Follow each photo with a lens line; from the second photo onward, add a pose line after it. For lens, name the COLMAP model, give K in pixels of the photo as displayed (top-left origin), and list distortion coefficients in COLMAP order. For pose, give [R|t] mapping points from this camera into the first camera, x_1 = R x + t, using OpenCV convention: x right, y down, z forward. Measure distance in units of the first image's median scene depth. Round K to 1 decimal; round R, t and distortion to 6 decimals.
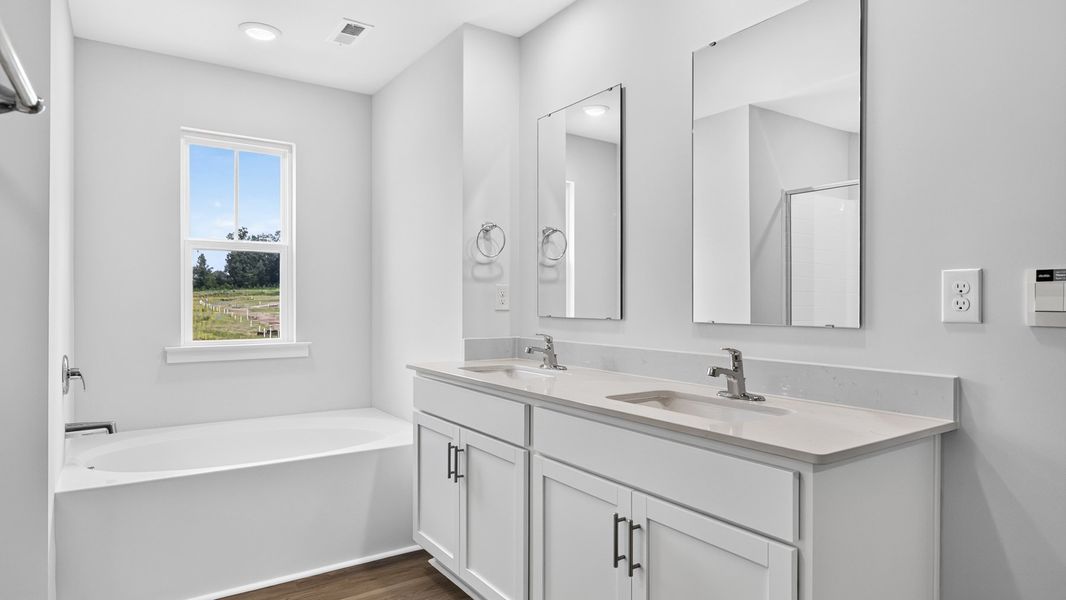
lens RADIAL K [[602.4, 0, 533.0], [0, 602.4, 300.0], [0, 0, 1]] dist [-0.000654, 0.000474]
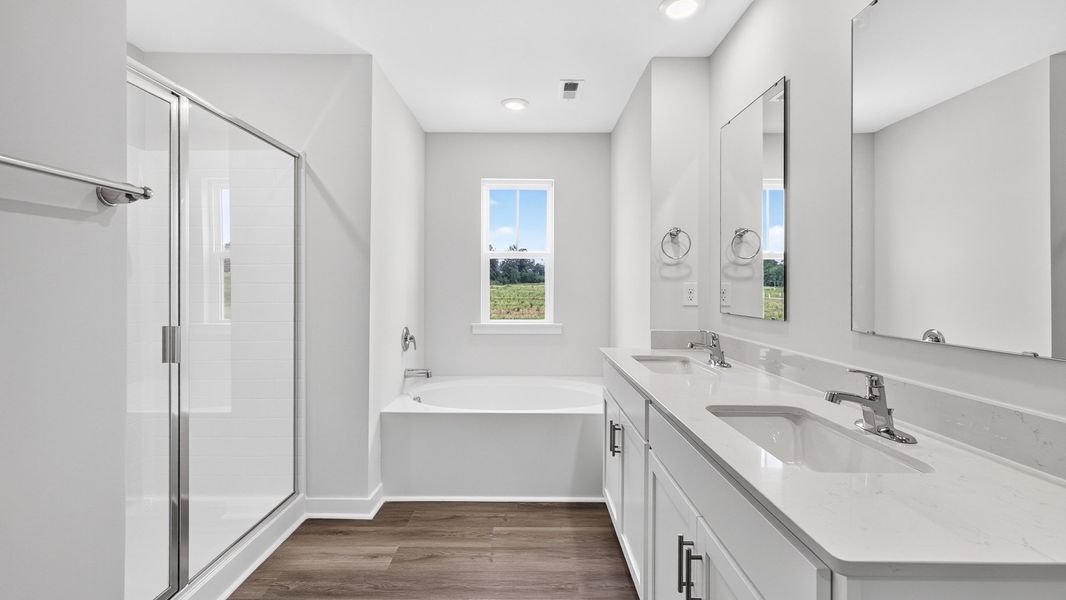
lens RADIAL K [[452.9, 0, 529.7], [0, 452.9, 286.0], [0, 0, 1]] dist [-0.001298, -0.000348]
pose [[0.827215, 0.002045, -0.561882, 0.177804], [-0.002153, 0.999998, 0.000469, -0.019953], [0.561881, 0.000821, 0.827217, 0.143869]]
